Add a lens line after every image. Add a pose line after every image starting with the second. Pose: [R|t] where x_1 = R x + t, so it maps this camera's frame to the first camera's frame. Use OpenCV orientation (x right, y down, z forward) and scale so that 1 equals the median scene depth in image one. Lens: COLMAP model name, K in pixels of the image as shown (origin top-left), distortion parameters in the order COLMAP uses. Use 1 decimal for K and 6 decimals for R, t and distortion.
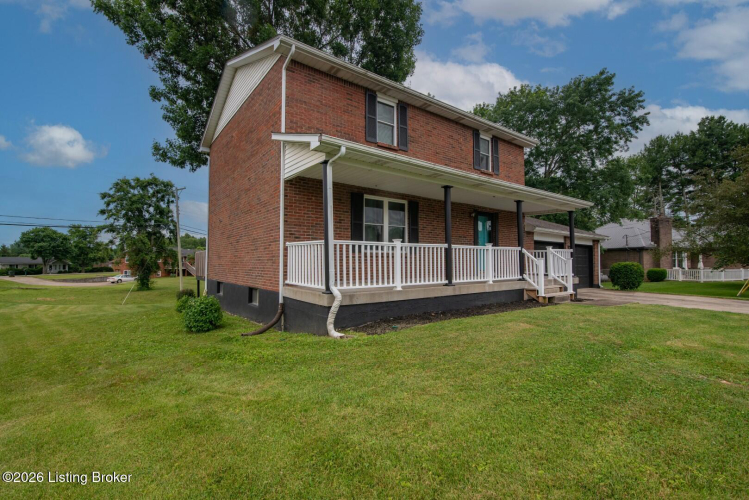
lens RADIAL K [[341.1, 0, 376.2], [0, 341.1, 250.3], [0, 0, 1]] dist [-0.023678, 0.000371]
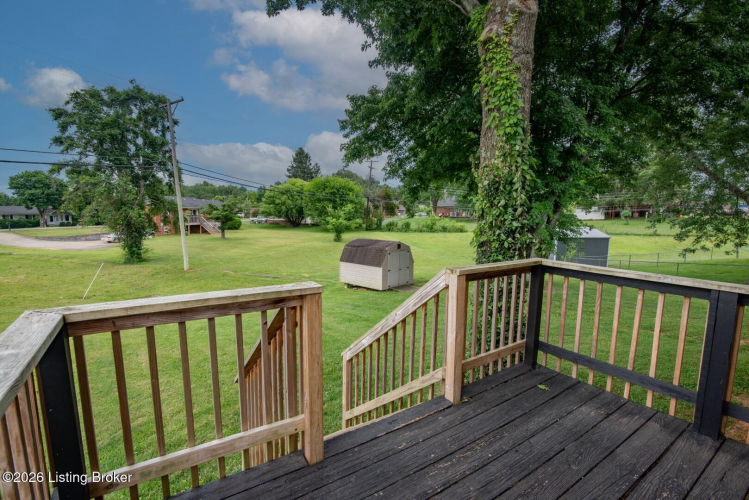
lens RADIAL K [[341.1, 0, 374.6], [0, 341.1, 255.4], [0, 0, 1]] dist [-0.023678, 0.000371]
pose [[0.997907, 0.027478, -0.058533, -0.158385], [-0.018008, 0.987502, 0.156575, -0.009166], [0.062103, -0.155193, 0.985930, 0.342008]]
